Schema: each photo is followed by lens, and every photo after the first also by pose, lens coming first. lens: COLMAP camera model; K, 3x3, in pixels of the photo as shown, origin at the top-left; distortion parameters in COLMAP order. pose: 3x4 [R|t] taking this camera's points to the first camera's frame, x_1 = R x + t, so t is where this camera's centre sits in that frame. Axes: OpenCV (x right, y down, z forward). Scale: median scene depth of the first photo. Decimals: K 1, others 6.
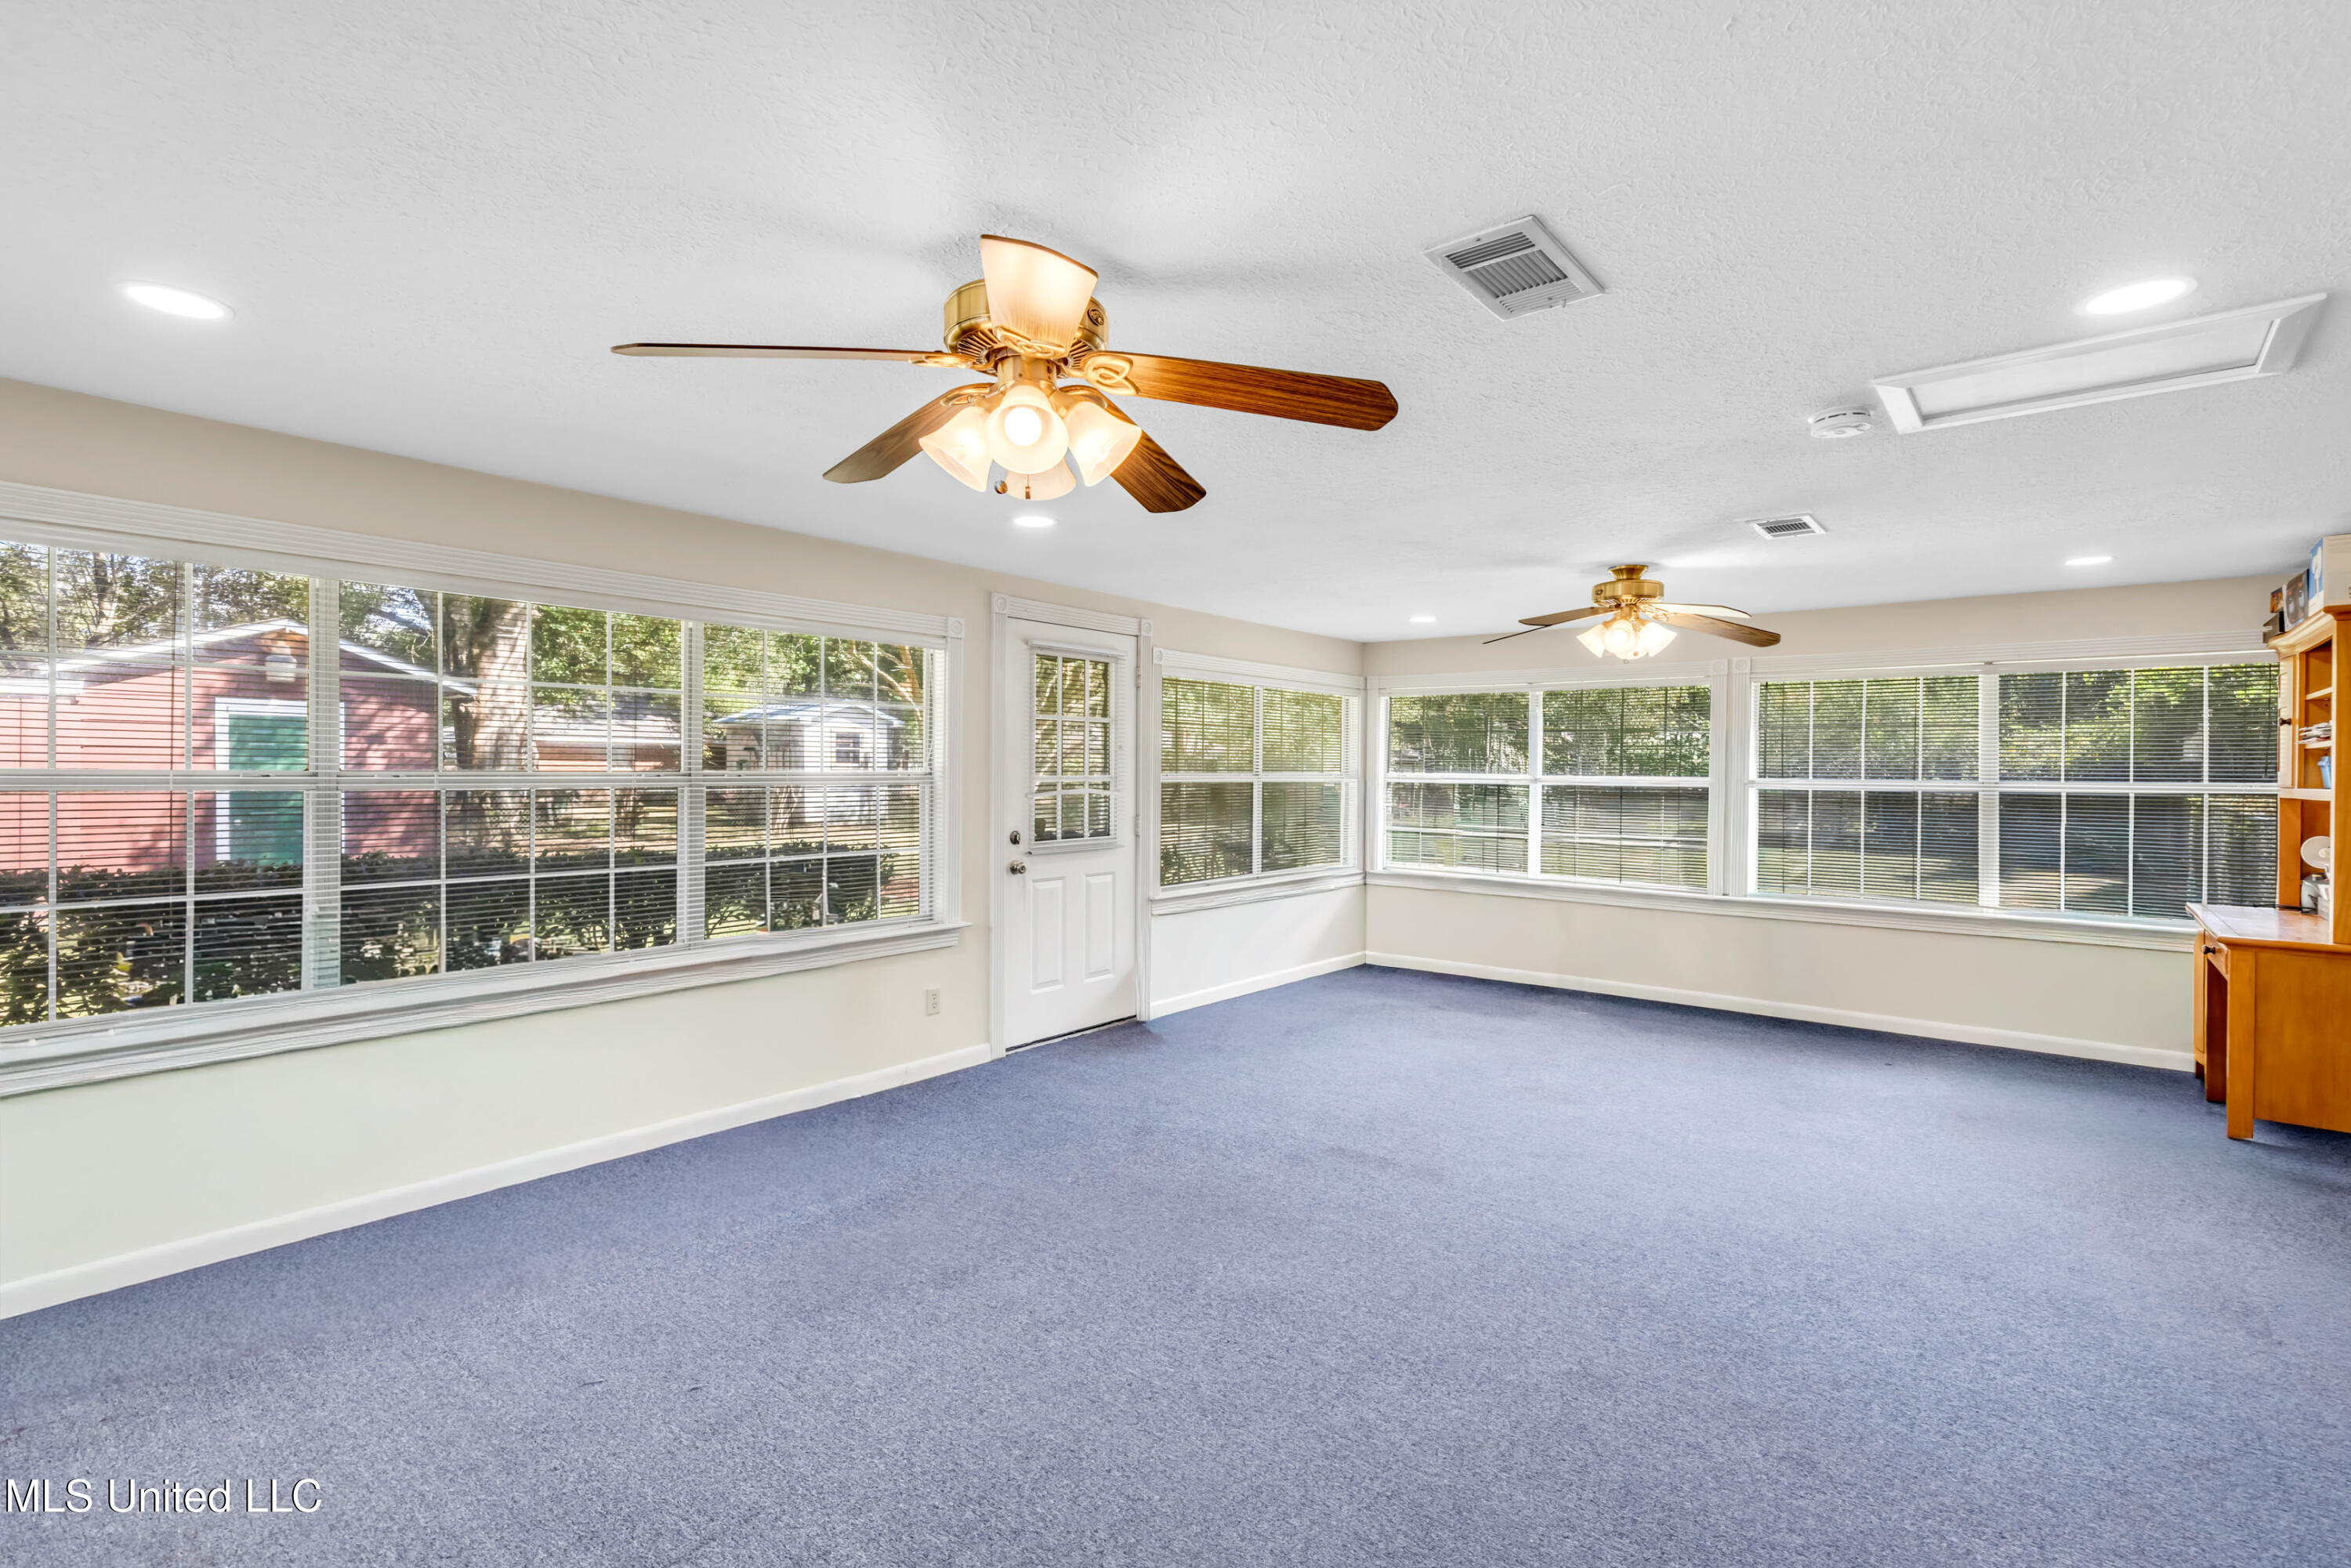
lens RADIAL K [[1063.4, 0, 1196.0], [0, 1063.4, 771.8], [0, 0, 1]] dist [0.008851, -0.001187]
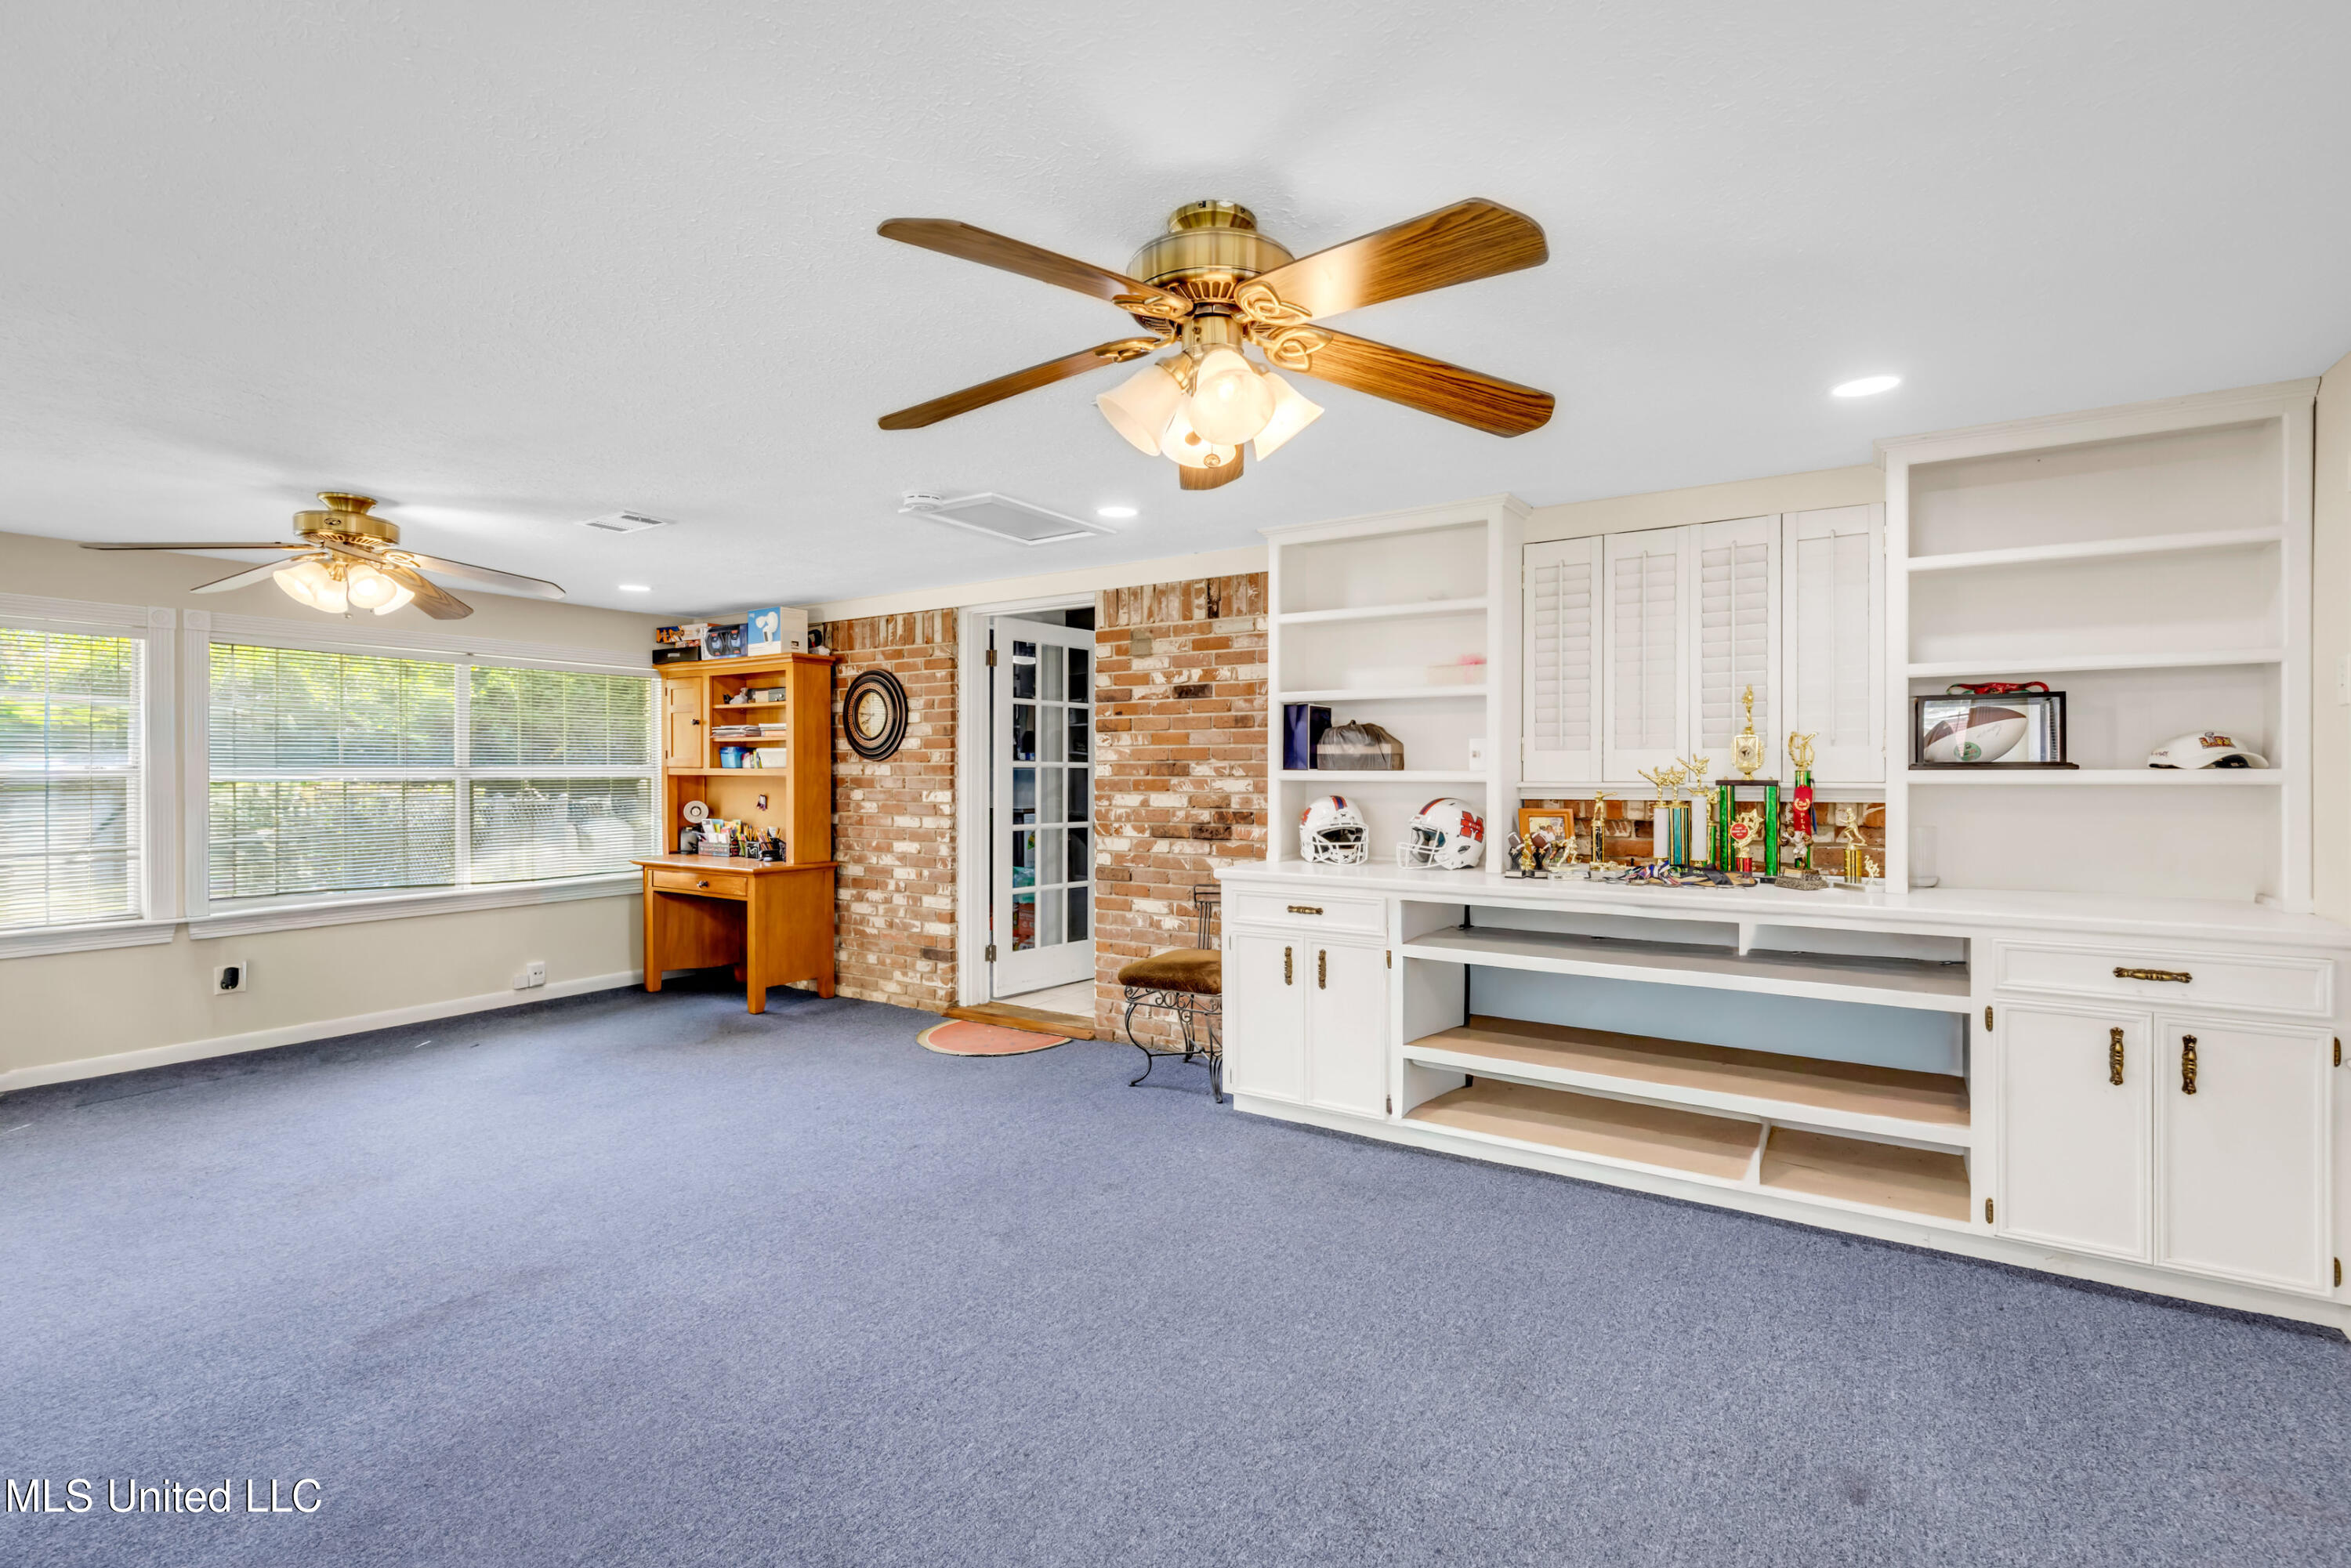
lens RADIAL K [[1063.4, 0, 1182.4], [0, 1063.4, 768.7], [0, 0, 1]] dist [0.008851, -0.001187]
pose [[-0.100304, -0.008184, 0.994923, -0.553513], [0.001014, 0.999965, 0.008328, 0.004648], [-0.994956, 0.001844, -0.100292, 0.567607]]
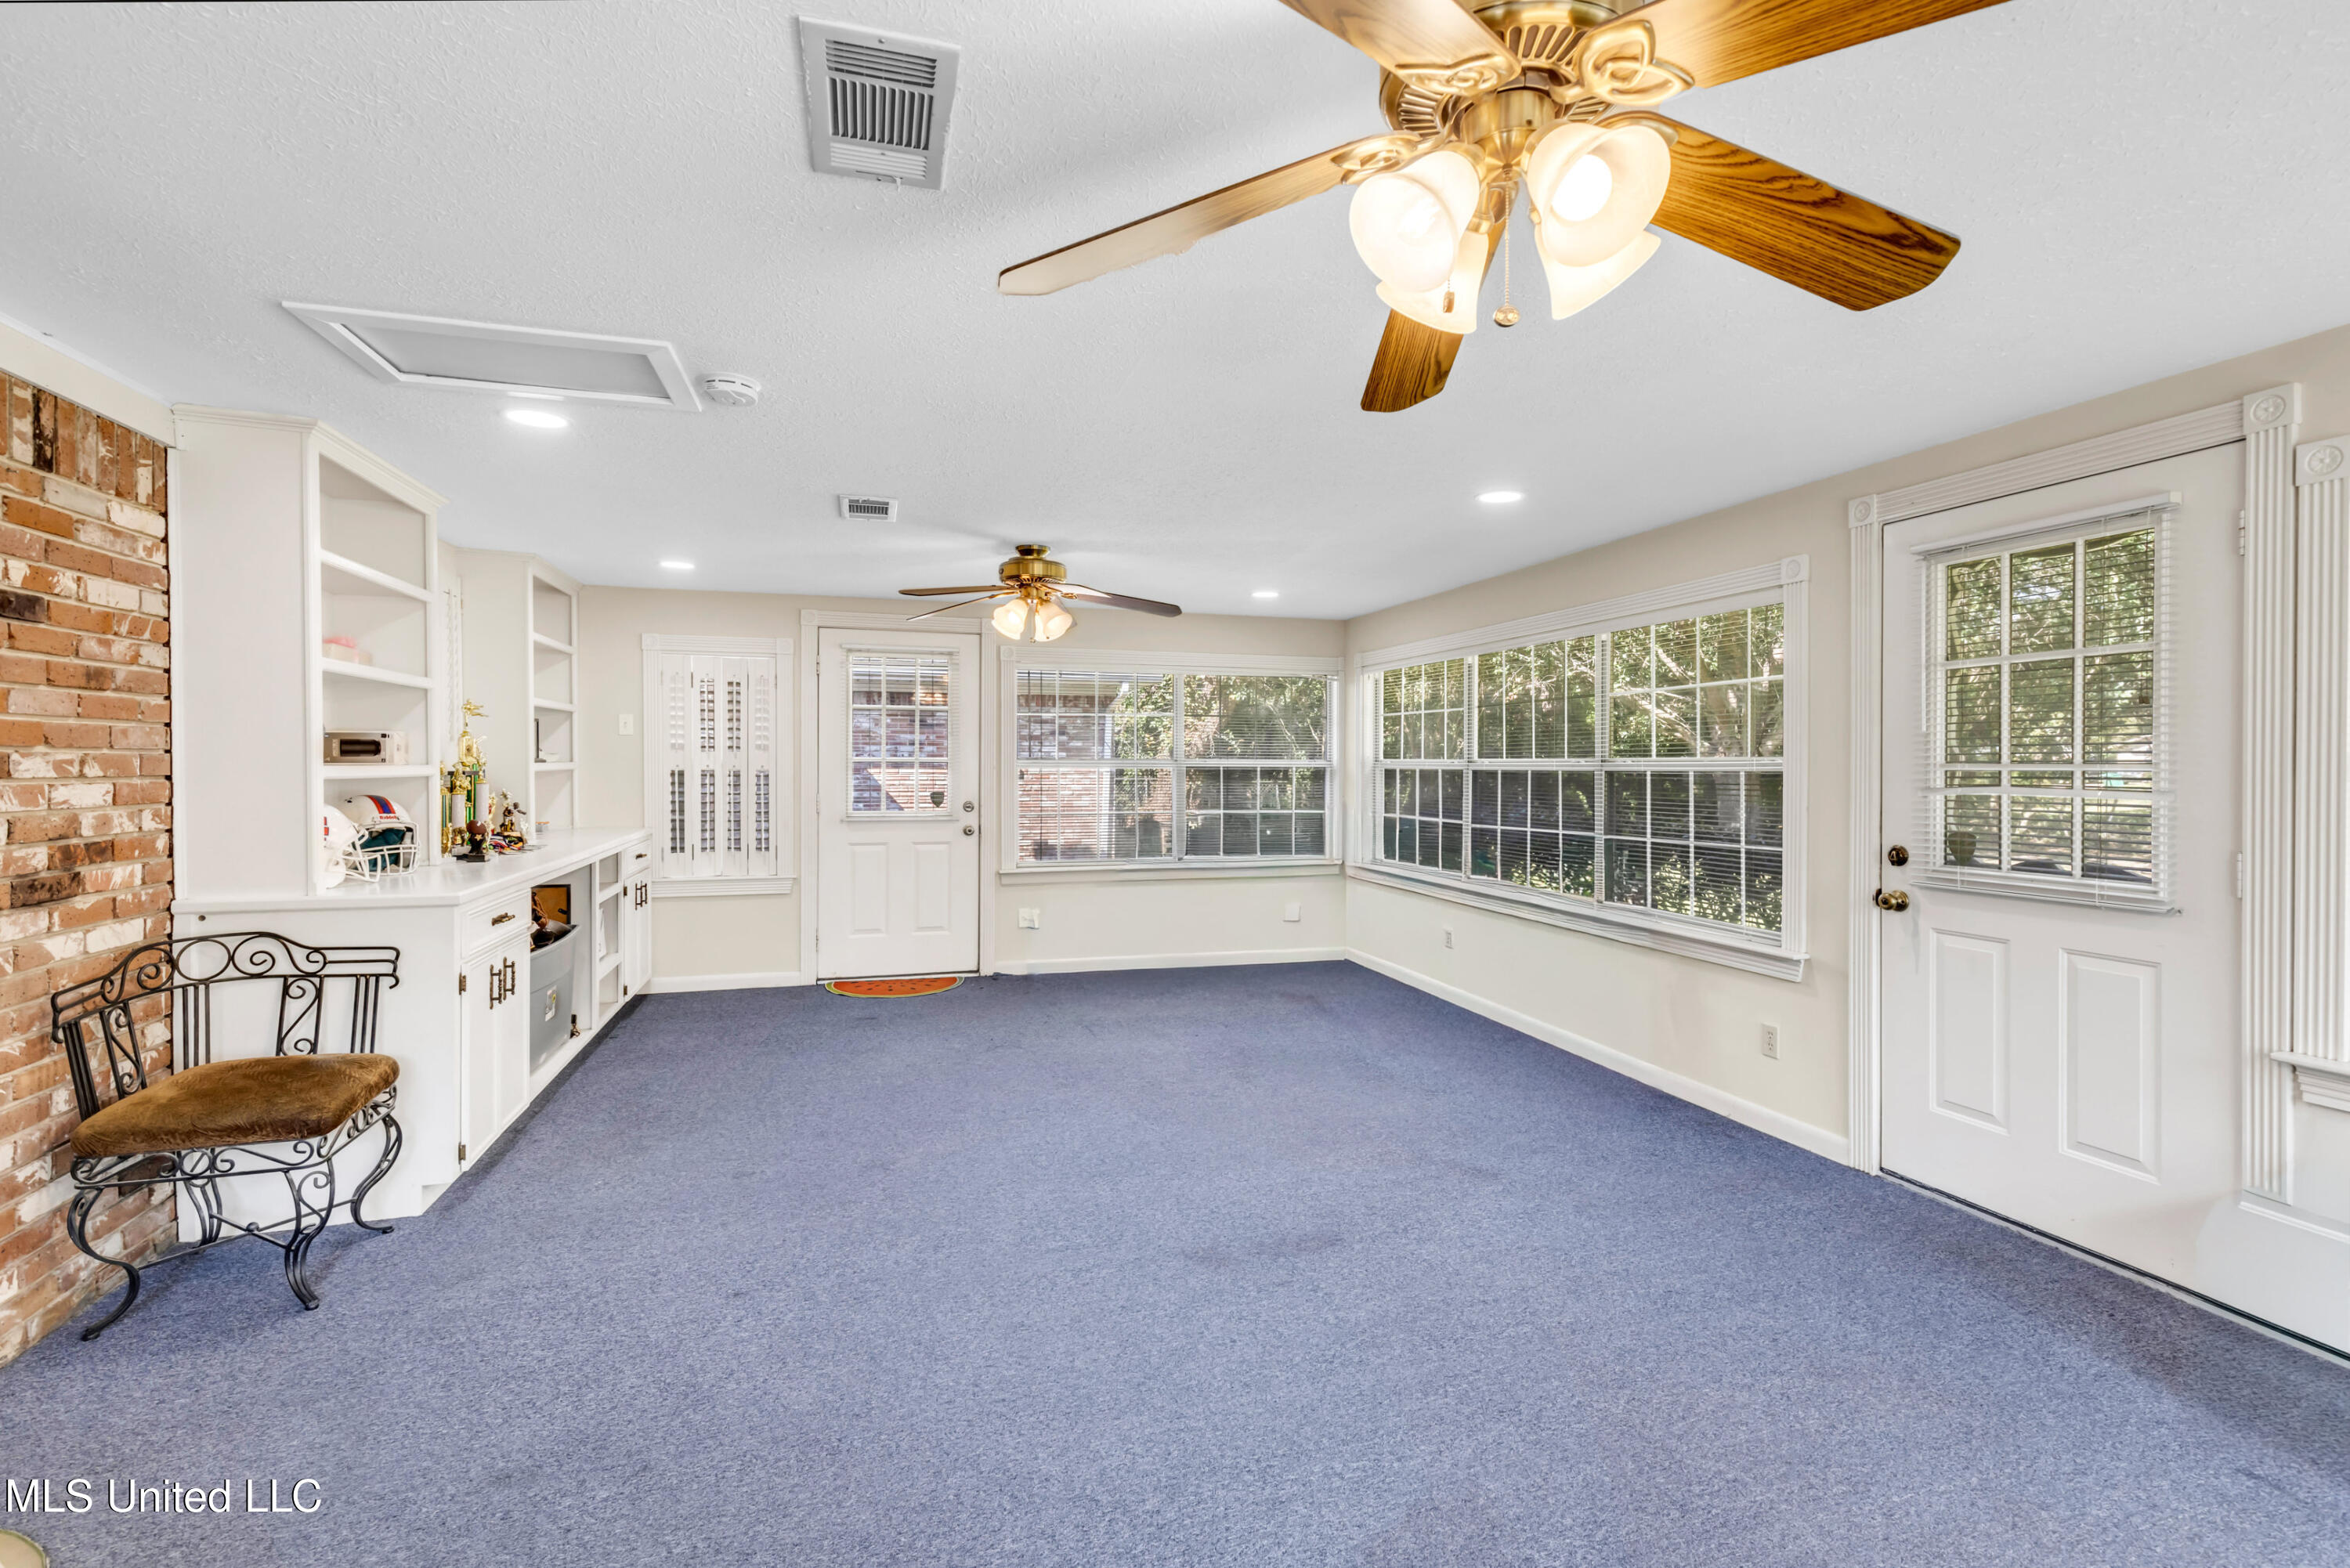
lens RADIAL K [[1062.9, 0, 1161.3], [0, 1062.9, 778.5], [0, 0, 1]] dist [0.008851, -0.001187]
pose [[-0.581871, 0.006564, -0.813254, 0.814269], [-0.004161, 0.999930, 0.011048, 0.013846], [0.813270, 0.009812, -0.581803, 1.325039]]
